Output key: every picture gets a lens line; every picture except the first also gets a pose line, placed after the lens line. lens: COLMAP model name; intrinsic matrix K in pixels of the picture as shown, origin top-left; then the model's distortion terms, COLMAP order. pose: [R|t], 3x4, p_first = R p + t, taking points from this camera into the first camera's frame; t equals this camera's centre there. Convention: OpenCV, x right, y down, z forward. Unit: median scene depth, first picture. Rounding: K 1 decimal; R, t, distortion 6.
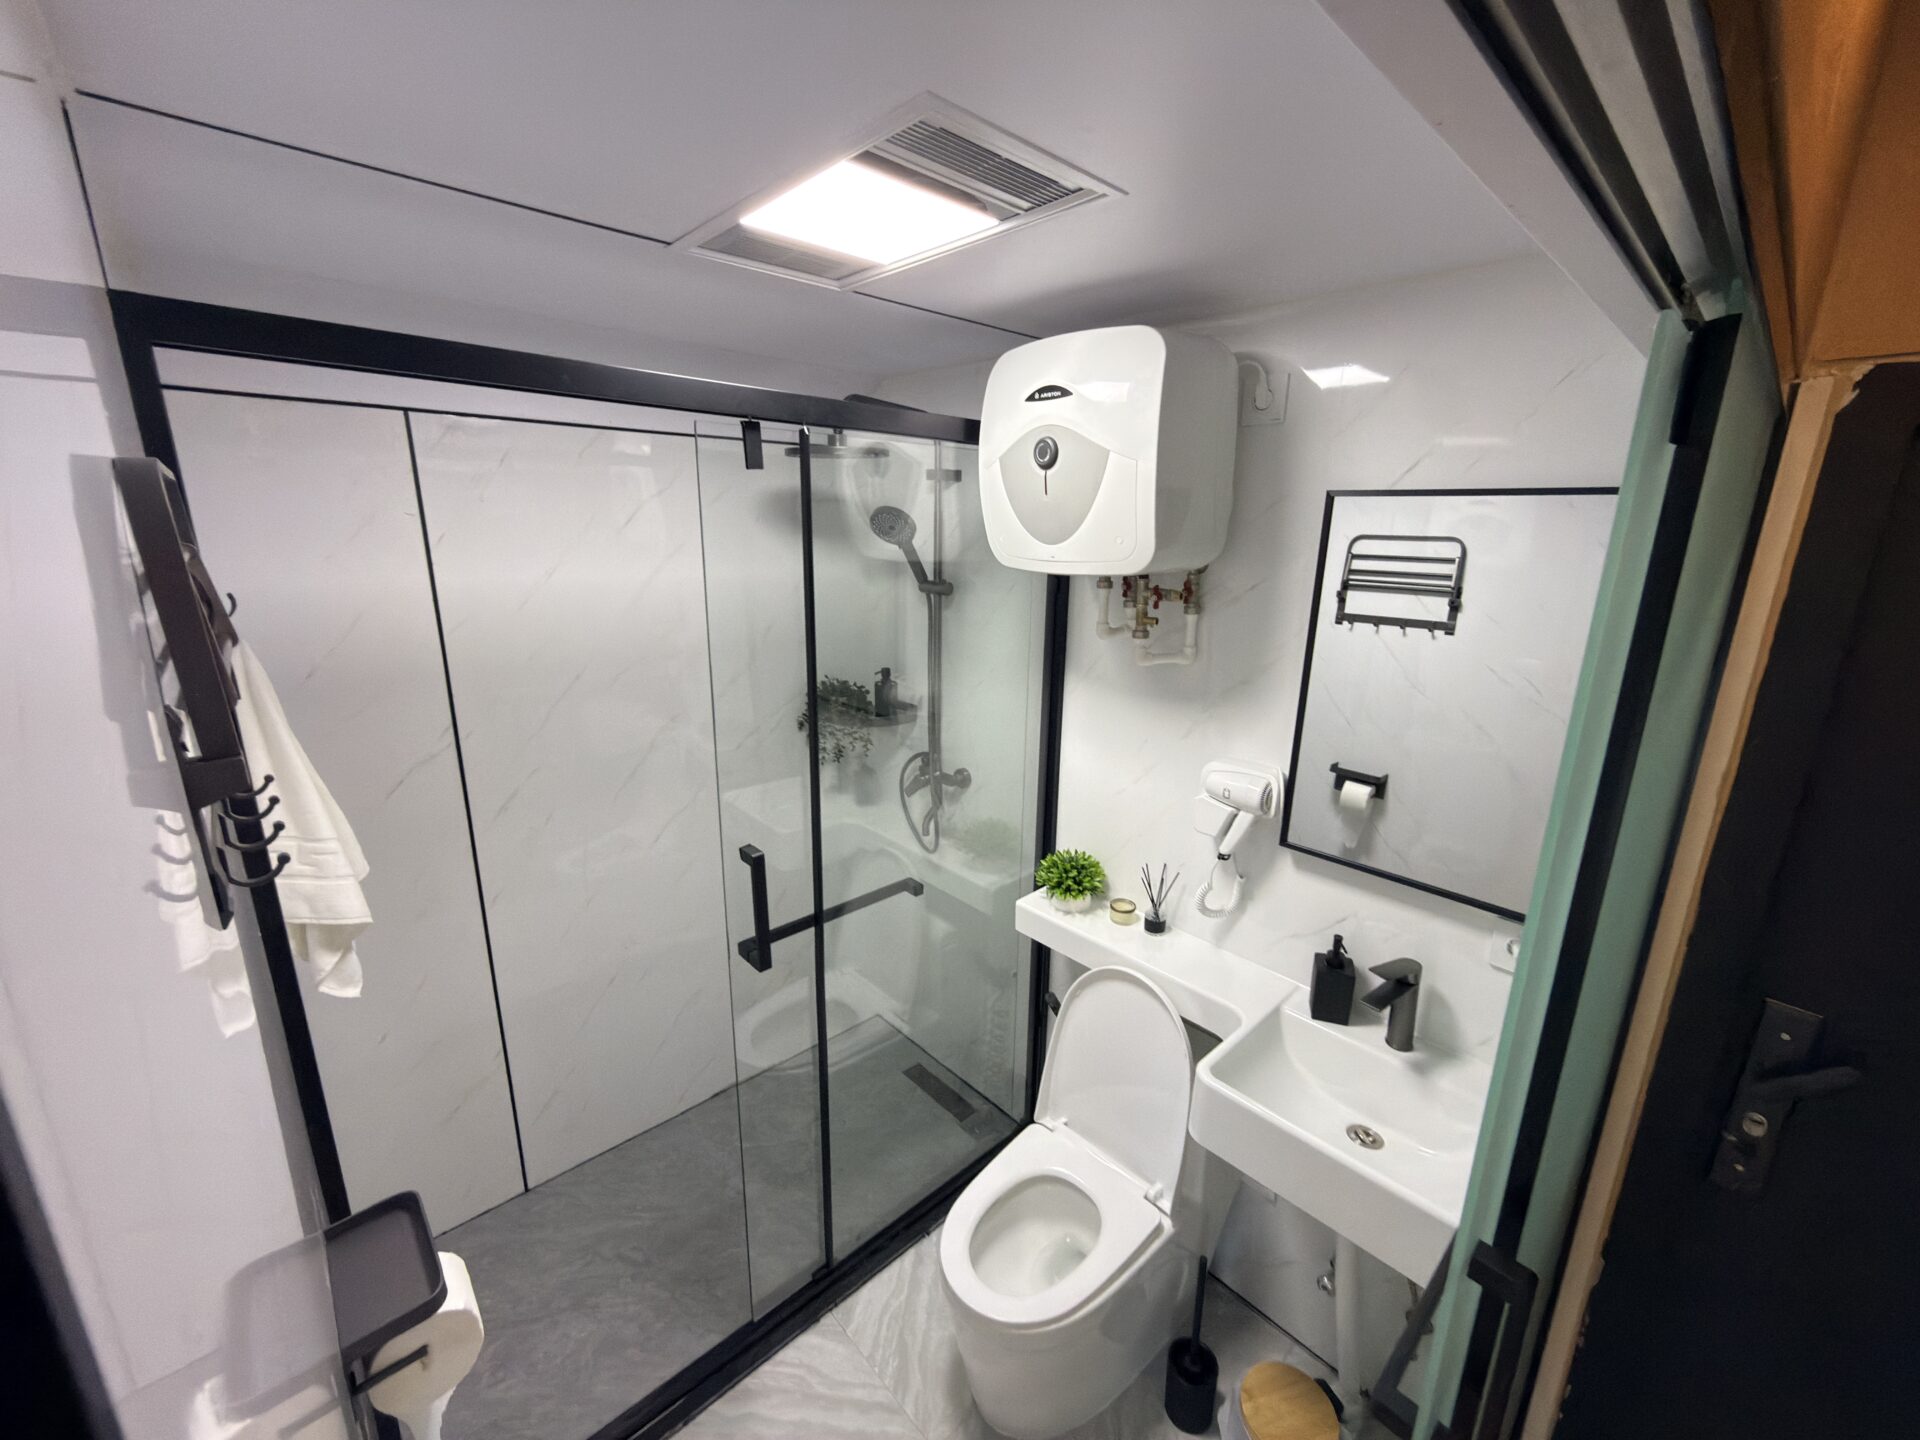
lens RADIAL K [[772.1, 0, 962.0], [0, 772.1, 714.8], [0, 0, 1]] dist [-0.000686, -0.000182]
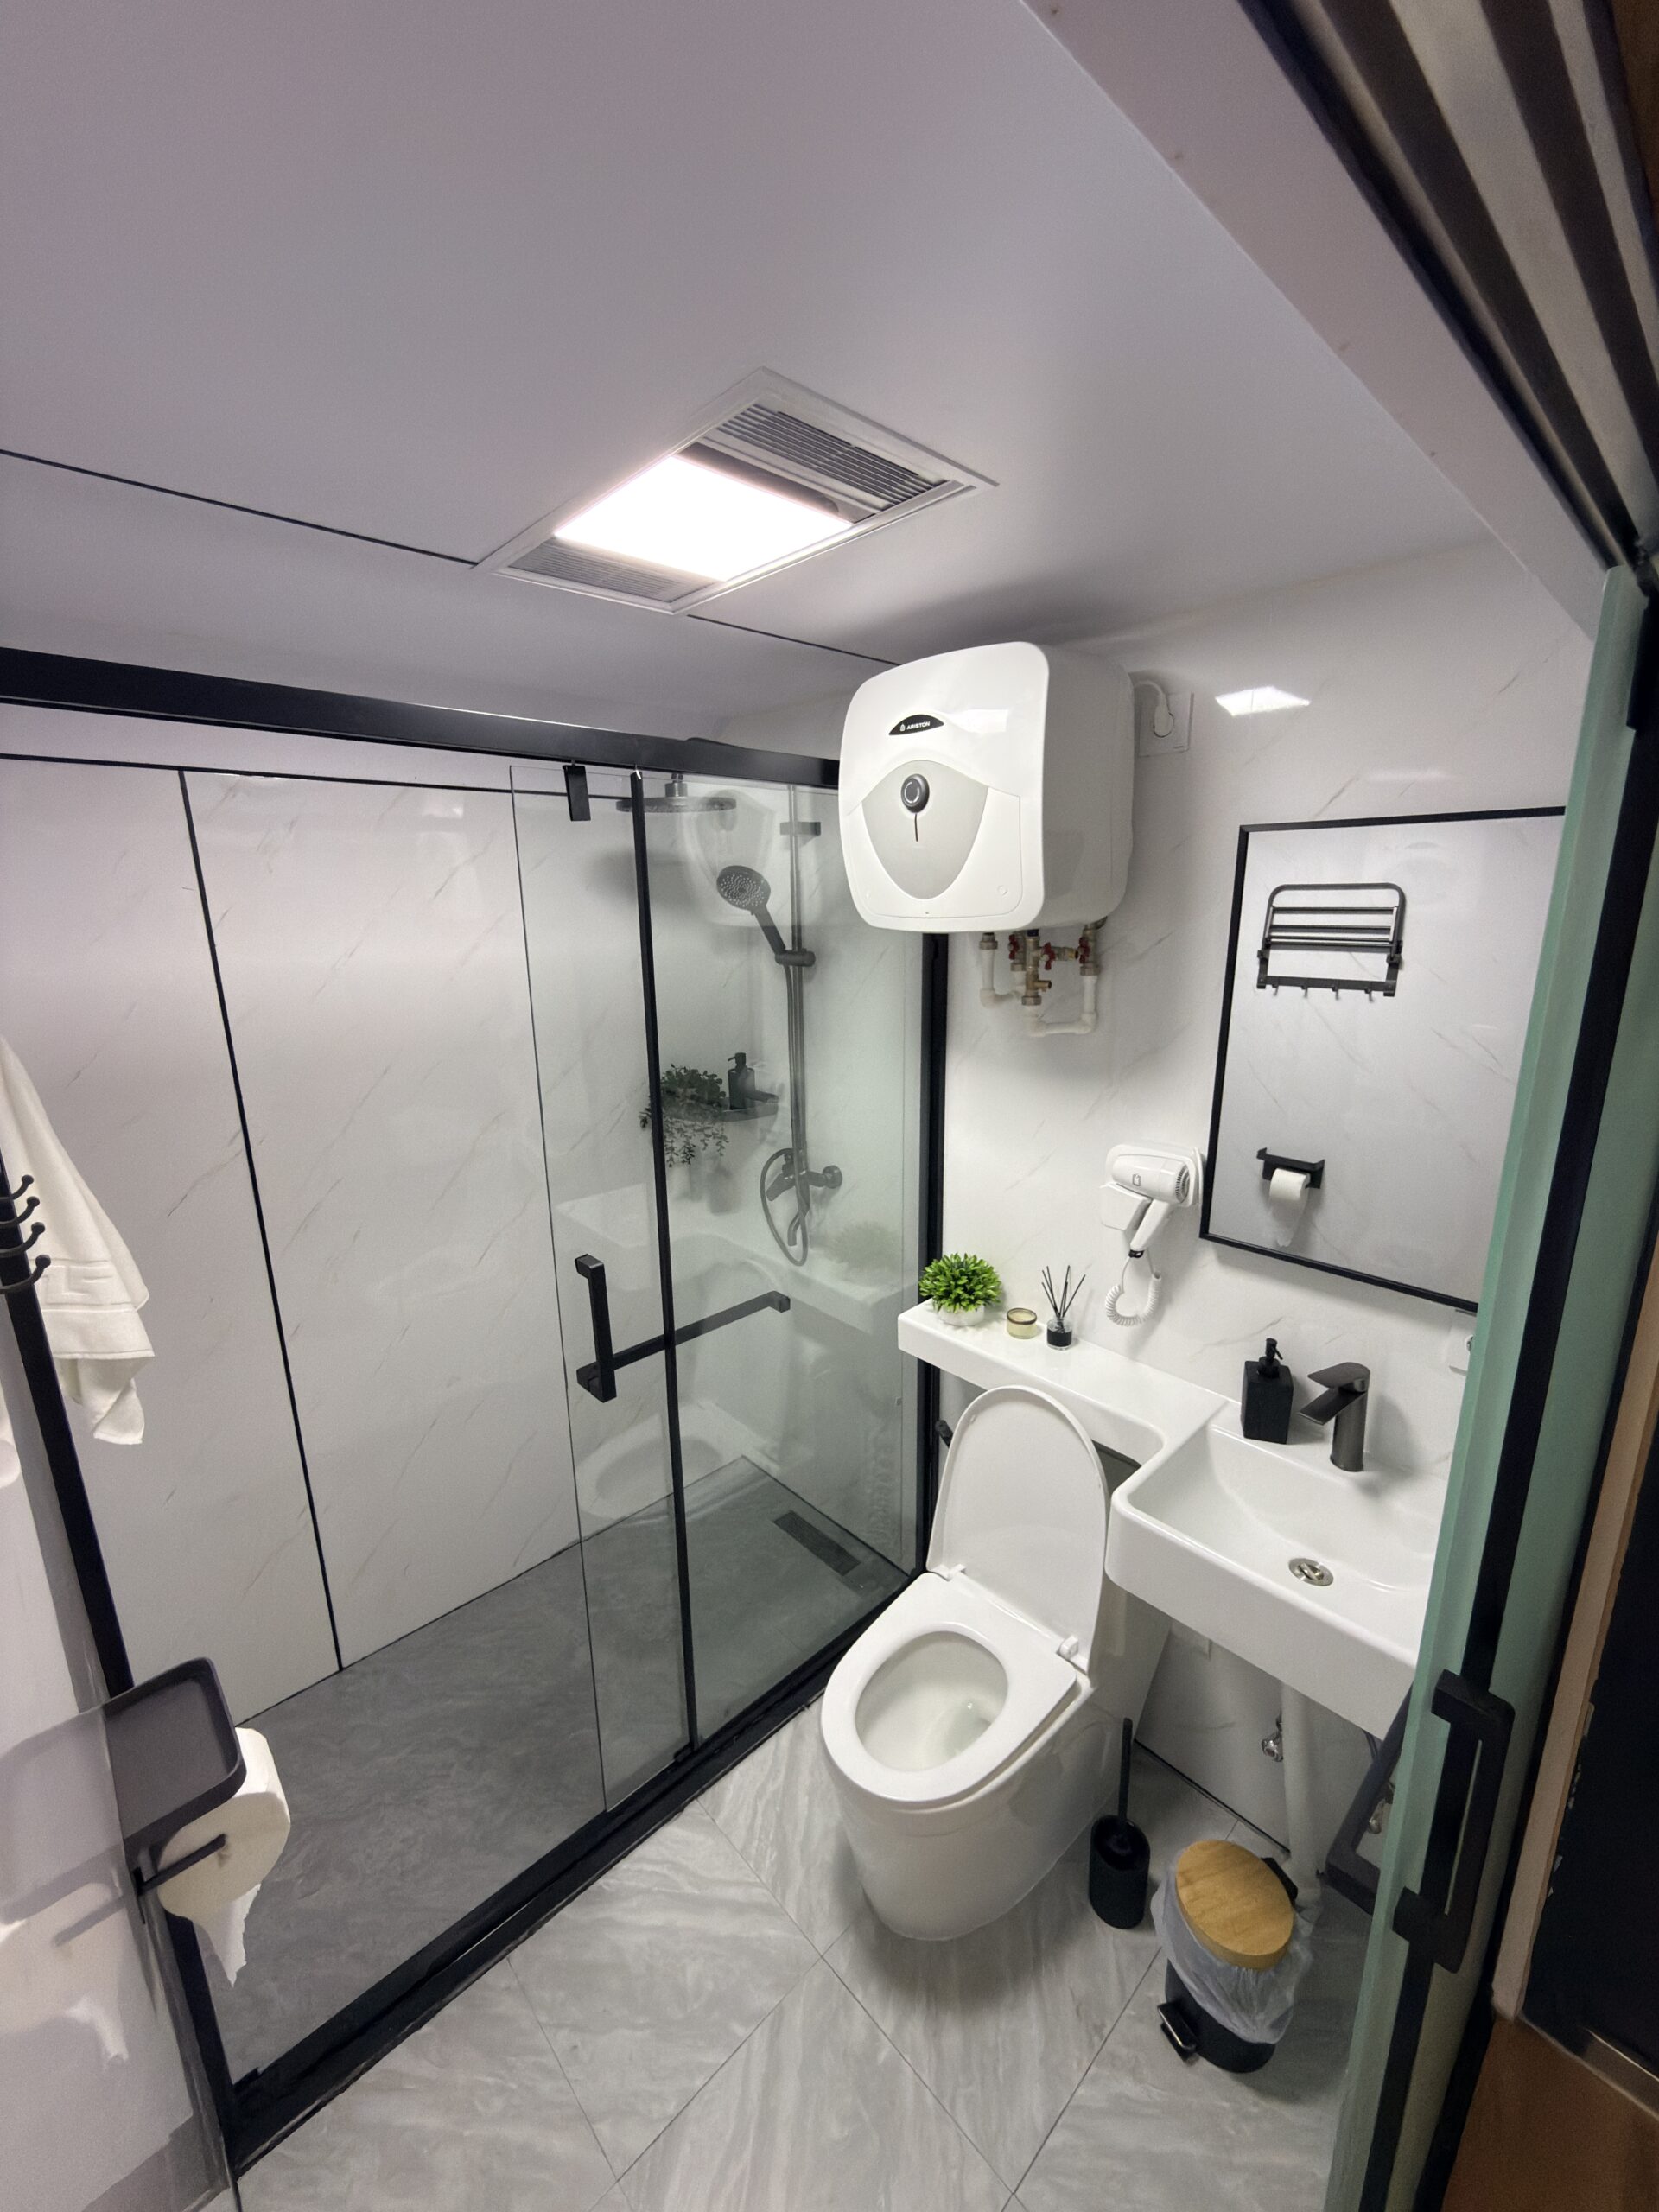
lens RADIAL K [[889.5, 0, 829.5], [0, 889.5, 1106.0], [0, 0, 1]] dist [-0.000686, -0.000182]
pose [[0.999541, -0.030137, -0.003110, 0.004229], [0.030100, 0.999482, -0.011421, 0.019257], [0.003452, 0.011322, 0.999930, 0.001649]]
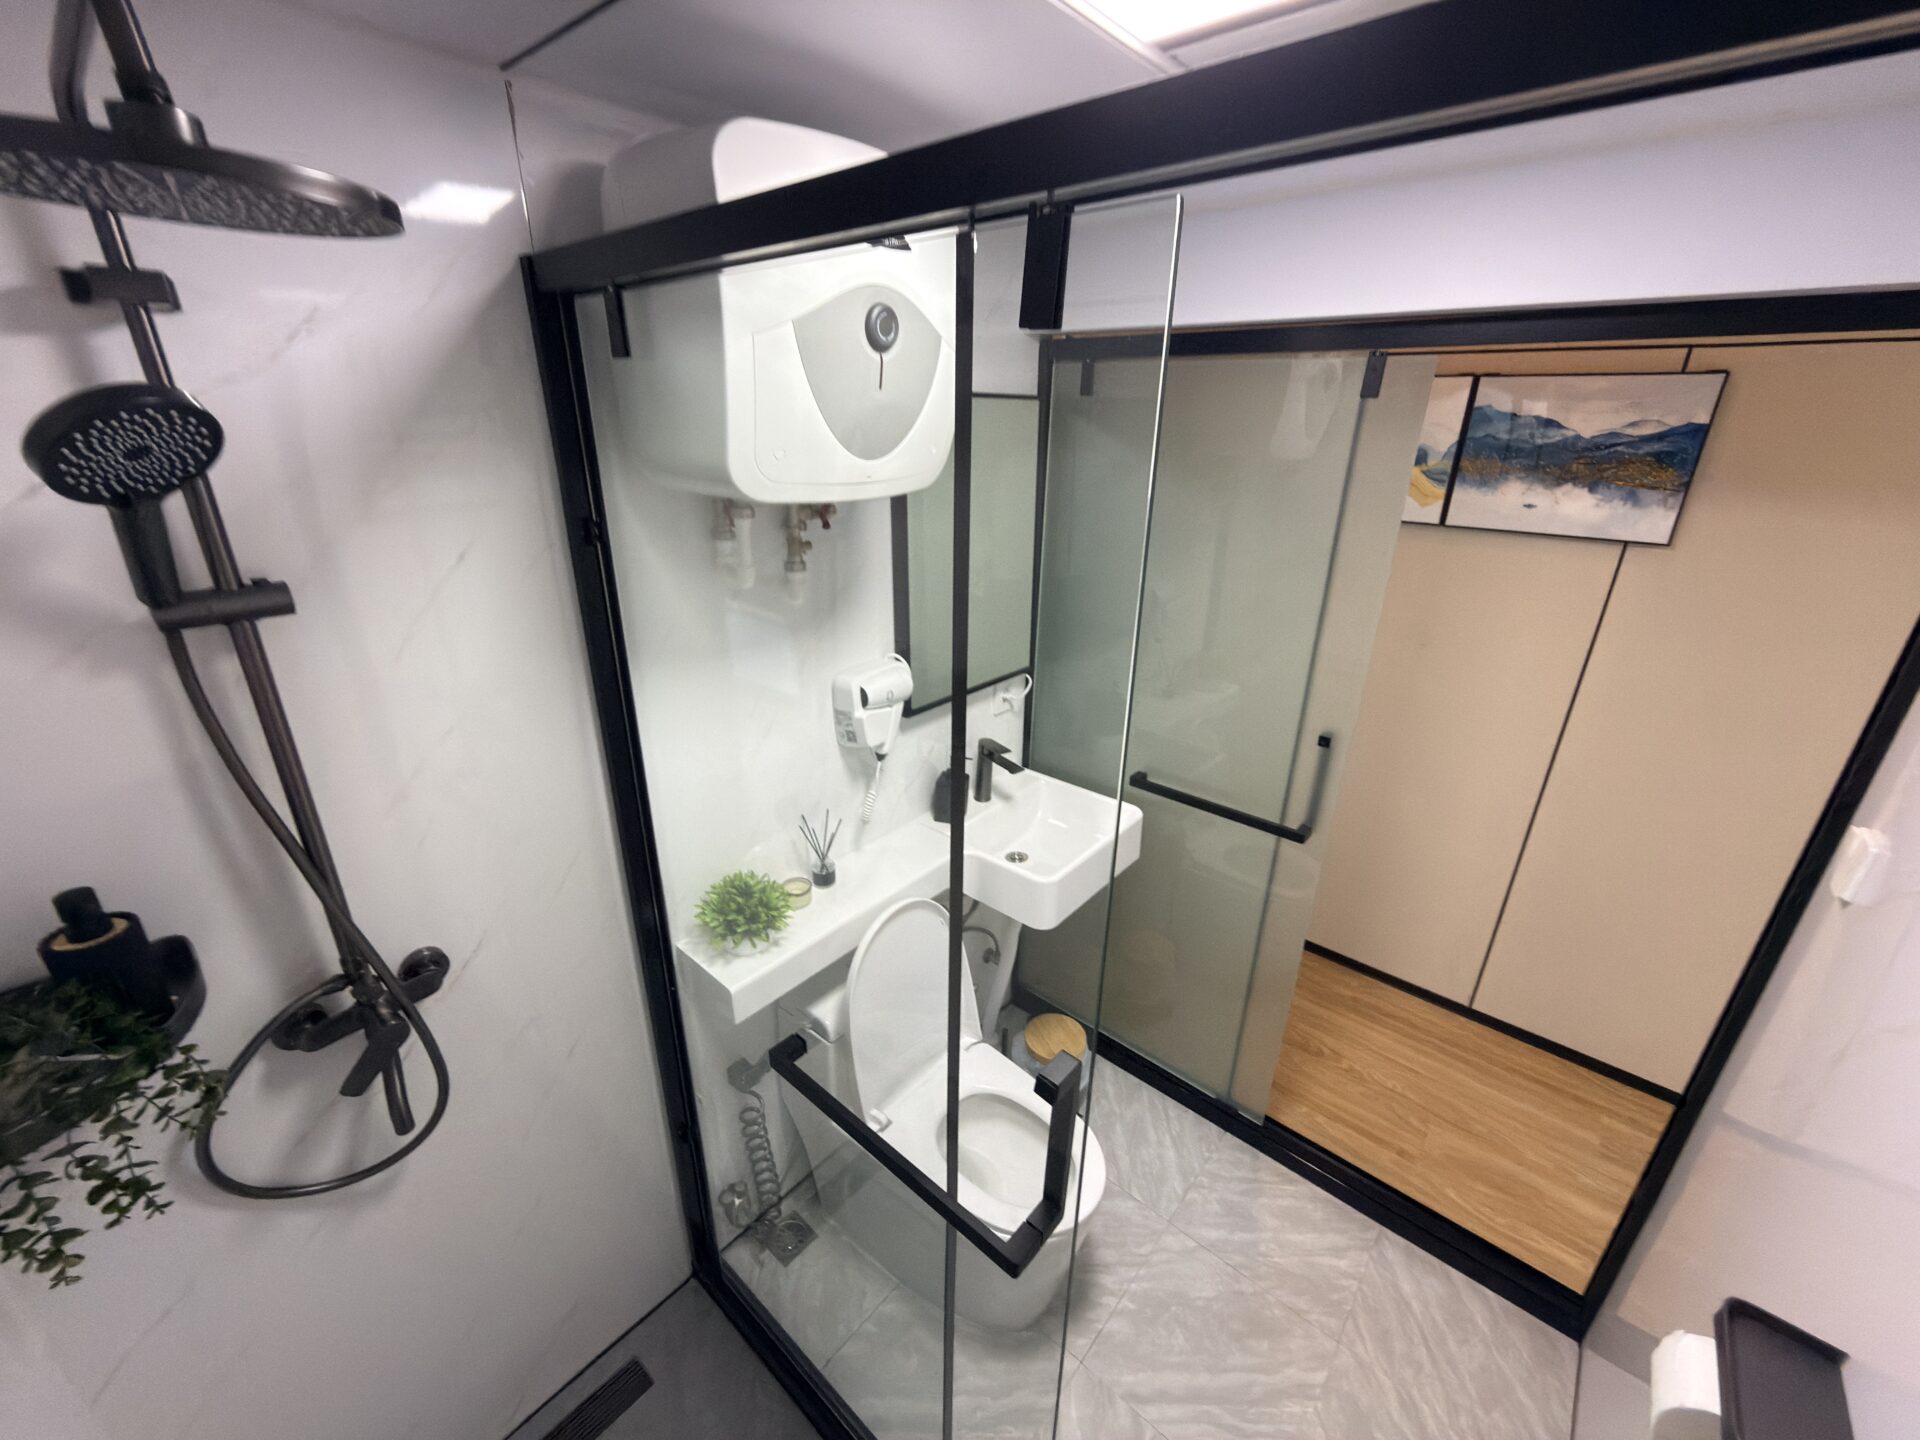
lens RADIAL K [[767.5, 0, 955.5], [0, 767.5, 716.1], [0, 0, 1]] dist [-0.000062, -0.000126]
pose [[-0.098097, -0.384232, 0.918010, -0.591917], [0.226252, 0.889693, 0.396556, -0.248024], [-0.969117, 0.246603, -0.000343, 0.887507]]
